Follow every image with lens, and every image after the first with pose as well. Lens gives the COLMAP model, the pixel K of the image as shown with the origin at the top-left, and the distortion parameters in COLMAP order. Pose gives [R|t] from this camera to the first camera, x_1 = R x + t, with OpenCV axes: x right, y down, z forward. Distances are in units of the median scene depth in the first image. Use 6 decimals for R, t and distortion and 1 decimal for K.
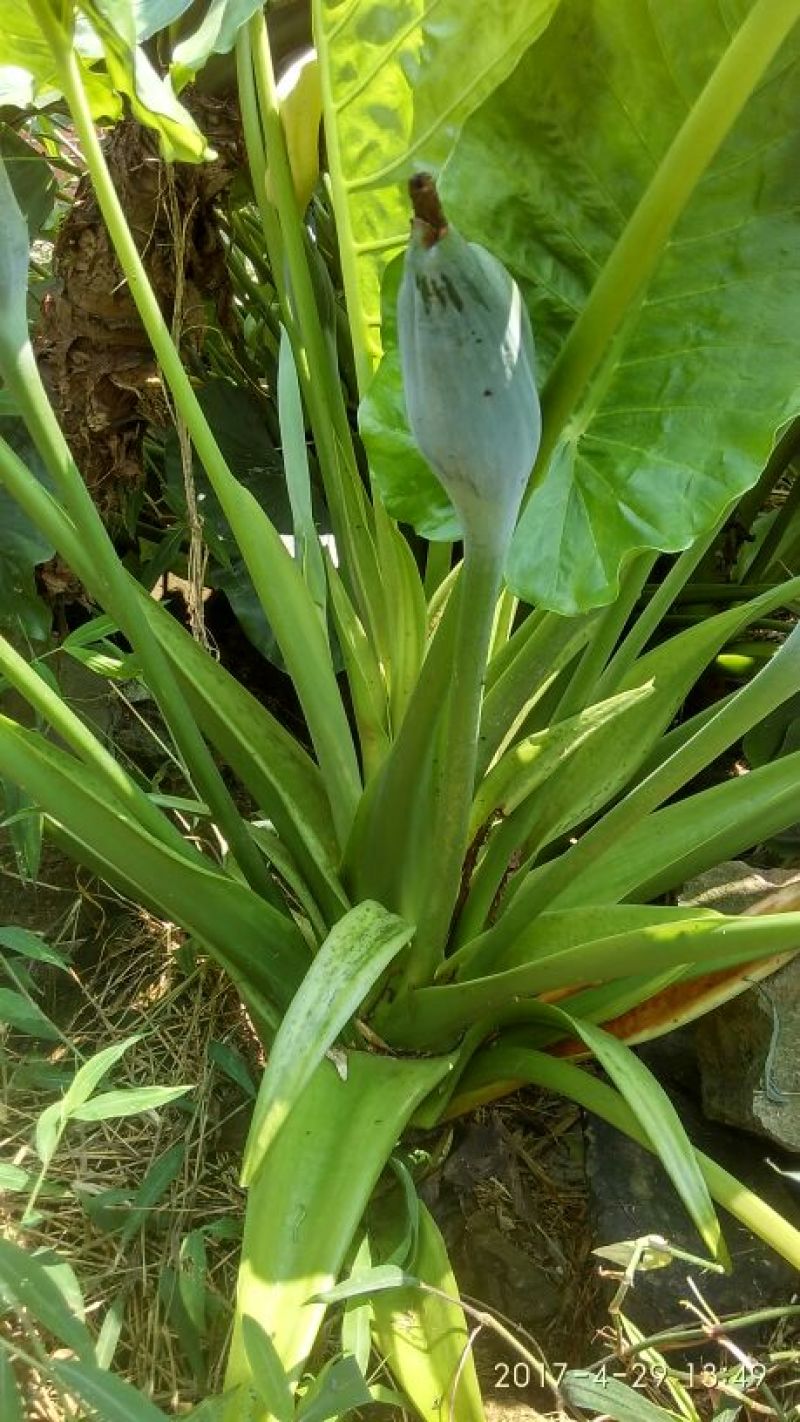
lens RADIAL K [[1190.4, 0, 400.0], [0, 1190.4, 711.0], [0, 0, 1]] dist [0.006765, -0.009548]
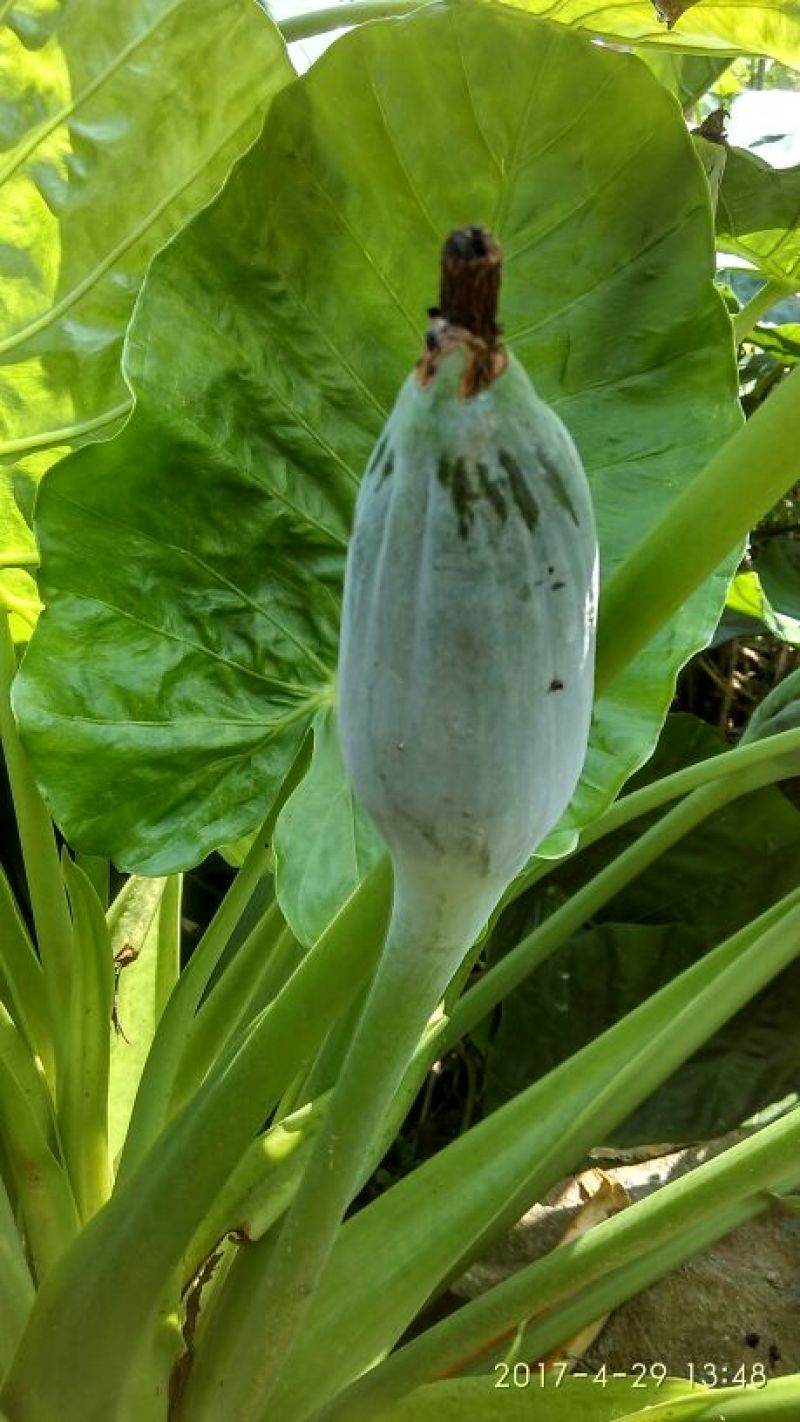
lens RADIAL K [[1237.3, 0, 400.0], [0, 1237.3, 711.0], [0, 0, 1]] dist [0.141065, -0.241140]
pose [[0.914943, -0.107455, 0.389016, -0.116144], [0.176406, 0.973428, -0.146013, -0.122119], [-0.362989, 0.202218, 0.909586, 0.353829]]
